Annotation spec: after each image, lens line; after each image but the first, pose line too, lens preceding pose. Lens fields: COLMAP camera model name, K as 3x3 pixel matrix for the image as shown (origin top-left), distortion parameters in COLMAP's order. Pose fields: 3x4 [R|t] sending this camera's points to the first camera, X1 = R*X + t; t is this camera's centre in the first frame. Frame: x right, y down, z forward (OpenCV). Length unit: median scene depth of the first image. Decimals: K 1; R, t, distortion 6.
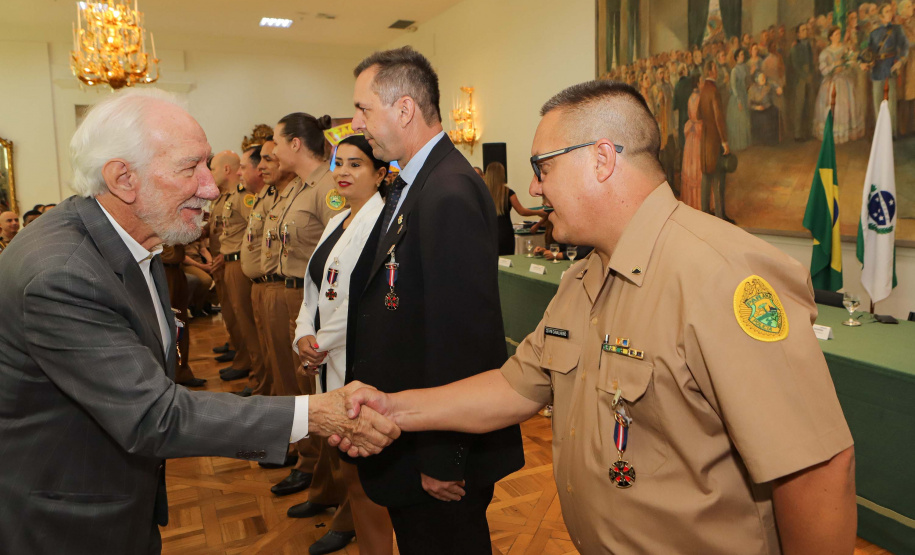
lens RADIAL K [[684.4, 0, 506.2], [0, 684.4, 239.8], [0, 0, 1]] dist [-0.003036, -0.002320]
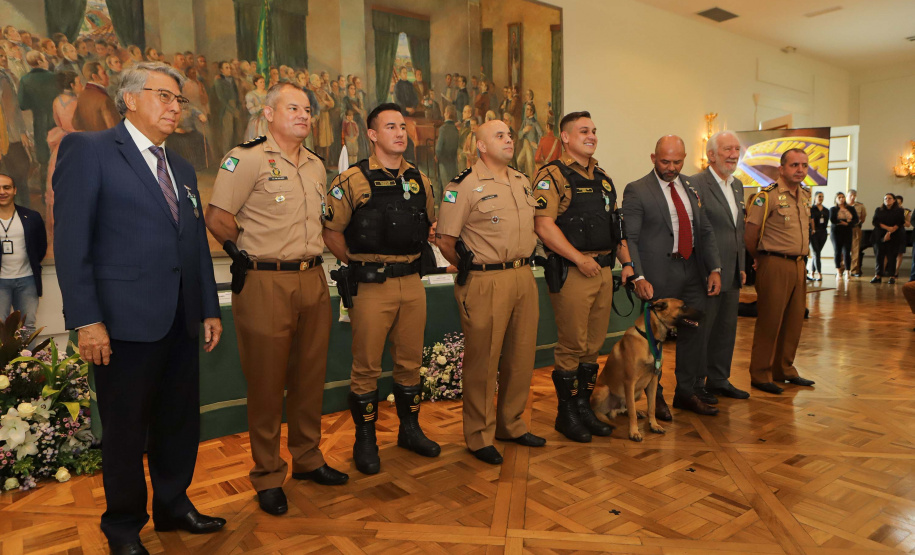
lens RADIAL K [[611.9, 0, 454.4], [0, 611.9, 274.3], [0, 0, 1]] dist [-0.010258, 0.006030]
pose [[-0.155933, -0.062911, 0.985762, -0.516387], [0.118814, 0.989529, 0.081946, -0.011423], [-0.980596, 0.129900, -0.146825, 0.692397]]
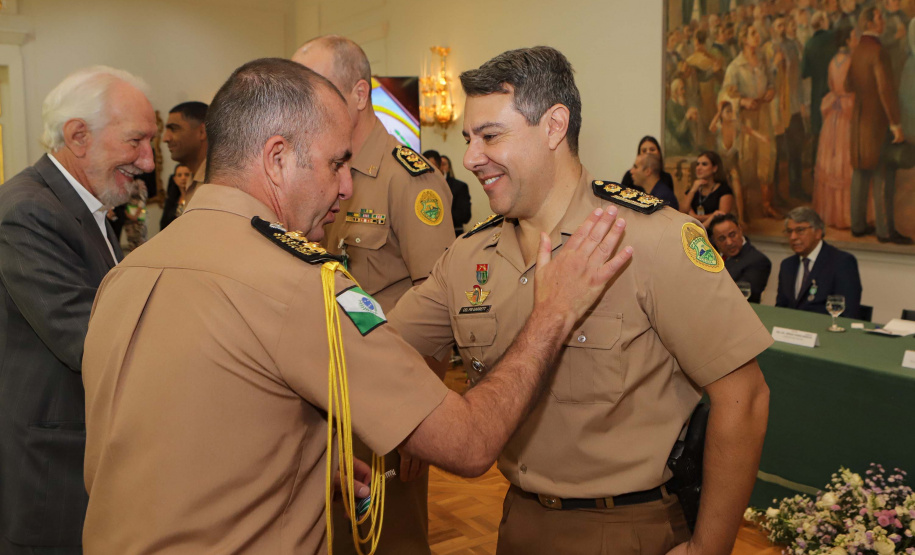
lens RADIAL K [[827.5, 0, 495.0], [0, 827.5, 239.2], [0, 0, 1]] dist [-0.011038, -0.002442]
pose [[0.993160, 0.004277, 0.116682, -0.172171], [-0.002840, 0.999918, -0.012477, -0.014919], [-0.116726, 0.012060, 0.993091, 0.213157]]
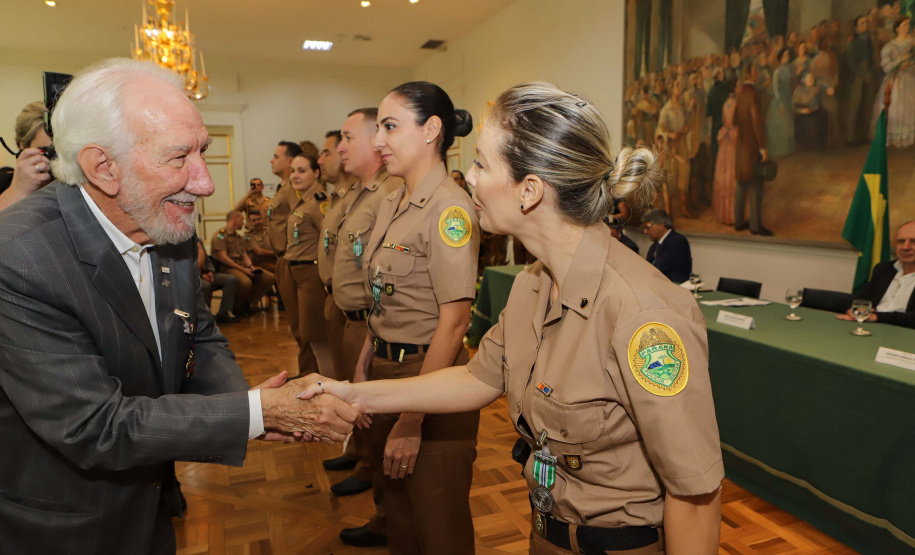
lens RADIAL K [[611.9, 0, 454.4], [0, 611.9, 274.3], [0, 0, 1]] dist [-0.010258, 0.006030]
pose [[0.993270, 0.017457, -0.114498, -0.007885], [-0.012716, 0.999036, 0.042010, 0.001938], [0.115121, -0.040271, 0.992535, 0.094490]]
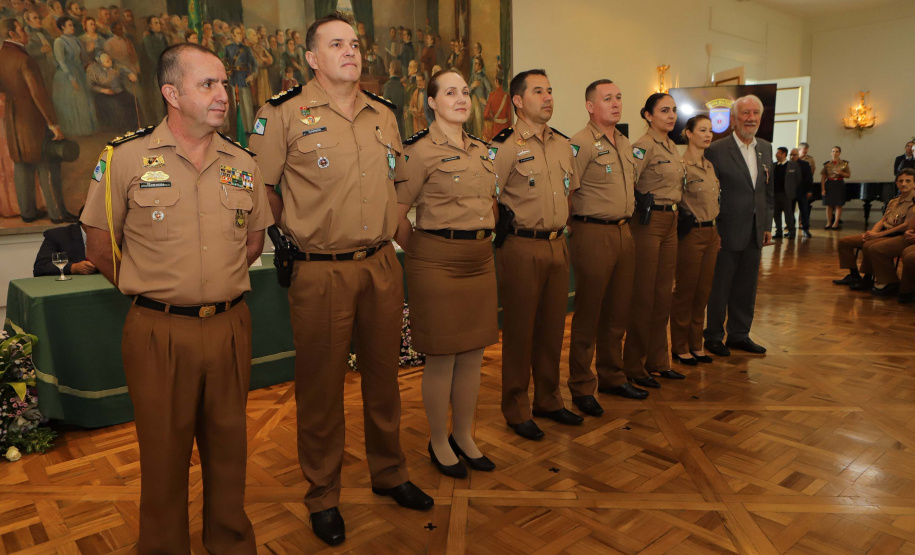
lens RADIAL K [[638.7, 0, 444.5], [0, 638.7, 273.4], [0, 0, 1]] dist [-0.008544, 0.002011]
pose [[-0.217994, -0.127467, 0.967590, -0.542414], [0.128553, 0.979045, 0.157938, -0.025205], [-0.967446, 0.158816, -0.197040, 0.691754]]
